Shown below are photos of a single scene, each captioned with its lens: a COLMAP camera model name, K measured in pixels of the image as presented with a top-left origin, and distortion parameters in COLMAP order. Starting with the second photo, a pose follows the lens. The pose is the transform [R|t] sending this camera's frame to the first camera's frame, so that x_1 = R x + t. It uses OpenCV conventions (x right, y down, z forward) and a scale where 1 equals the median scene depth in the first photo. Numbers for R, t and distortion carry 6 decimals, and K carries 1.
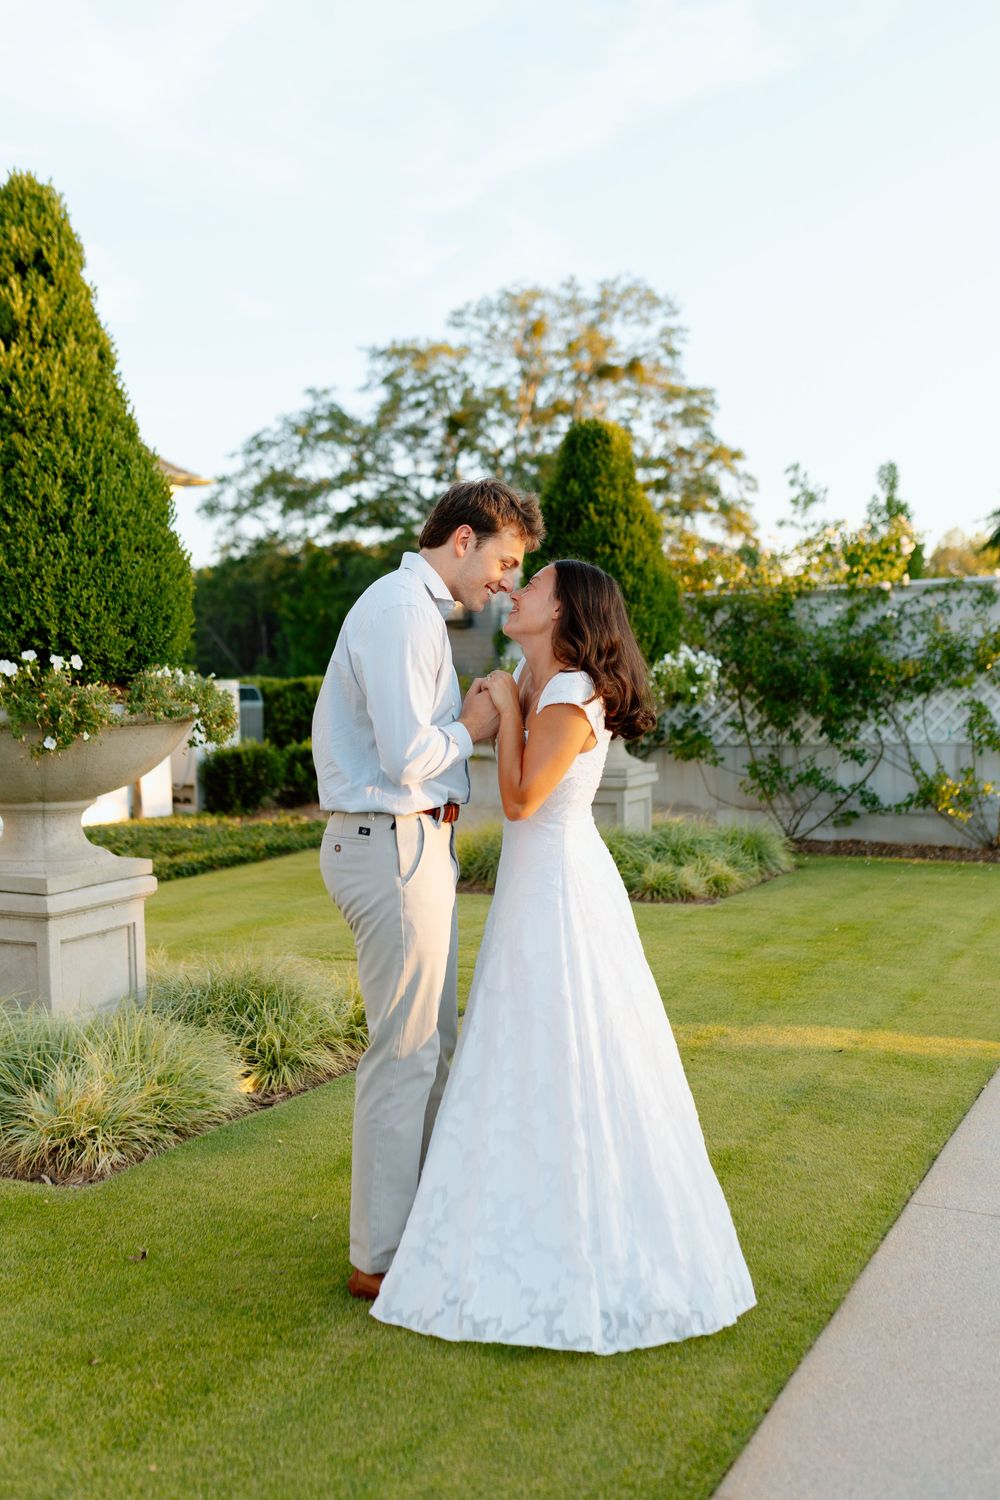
lens RADIAL K [[1444.2, 0, 494.5], [0, 1444.2, 749.4], [0, 0, 1]] dist [0.018837, 0.000000]
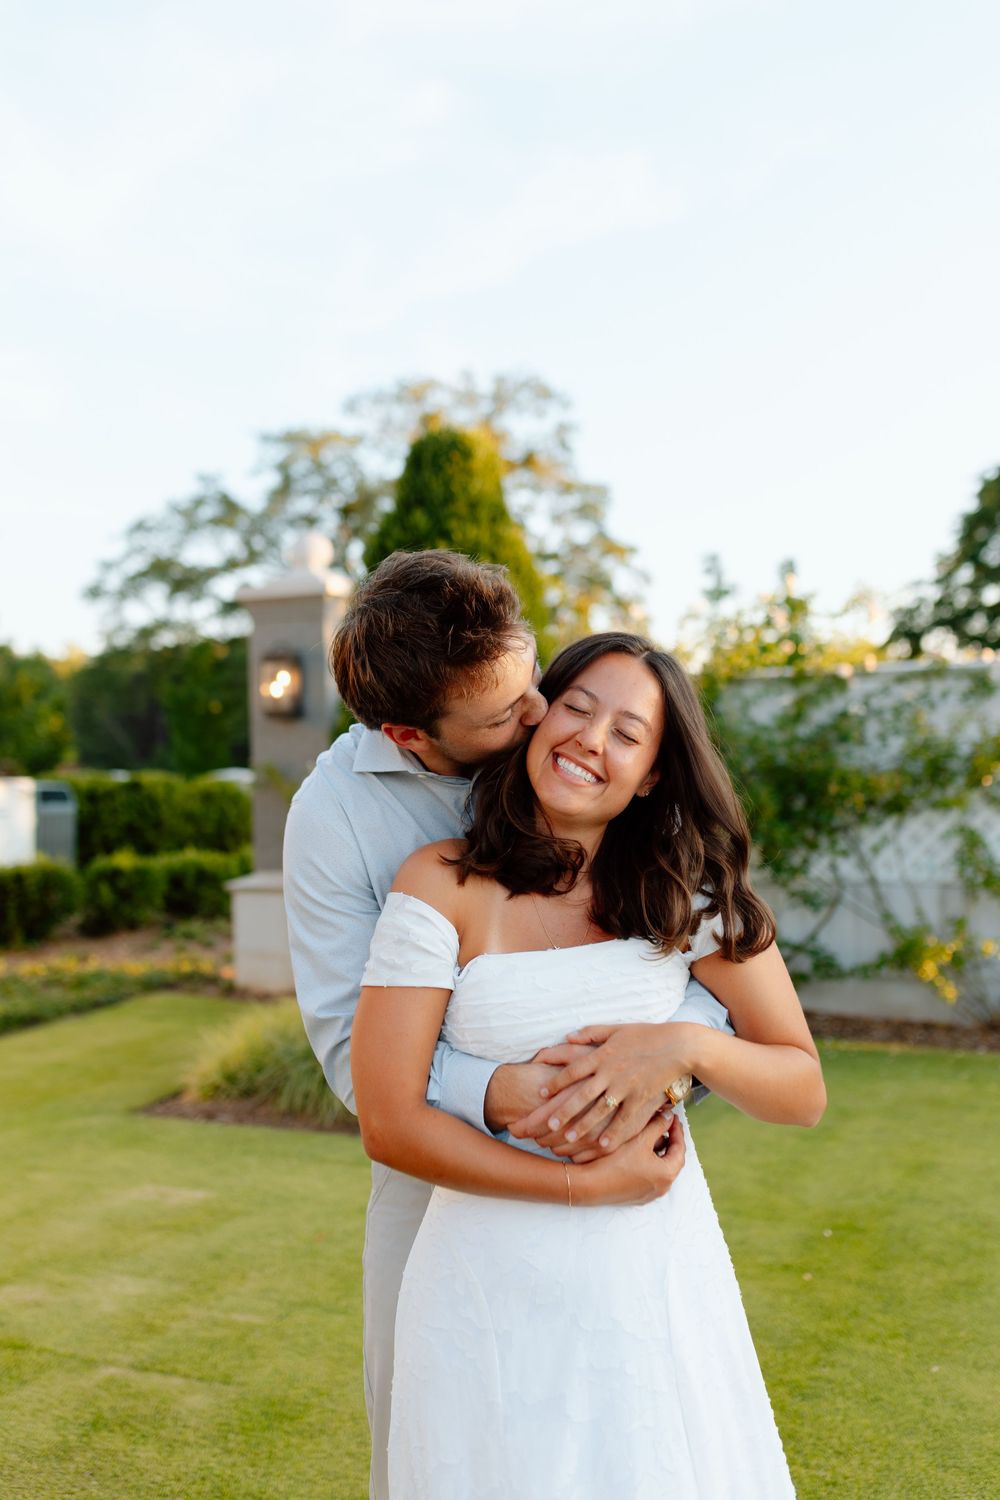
lens RADIAL K [[1444.2, 0, 502.4], [0, 1444.2, 748.8], [0, 0, 1]] dist [0.018837, 0.000000]
pose [[0.996974, 0.009897, 0.077104, 0.035916], [-0.004955, 0.997936, -0.064030, -0.023630], [-0.077579, 0.063454, 0.994965, 0.265435]]
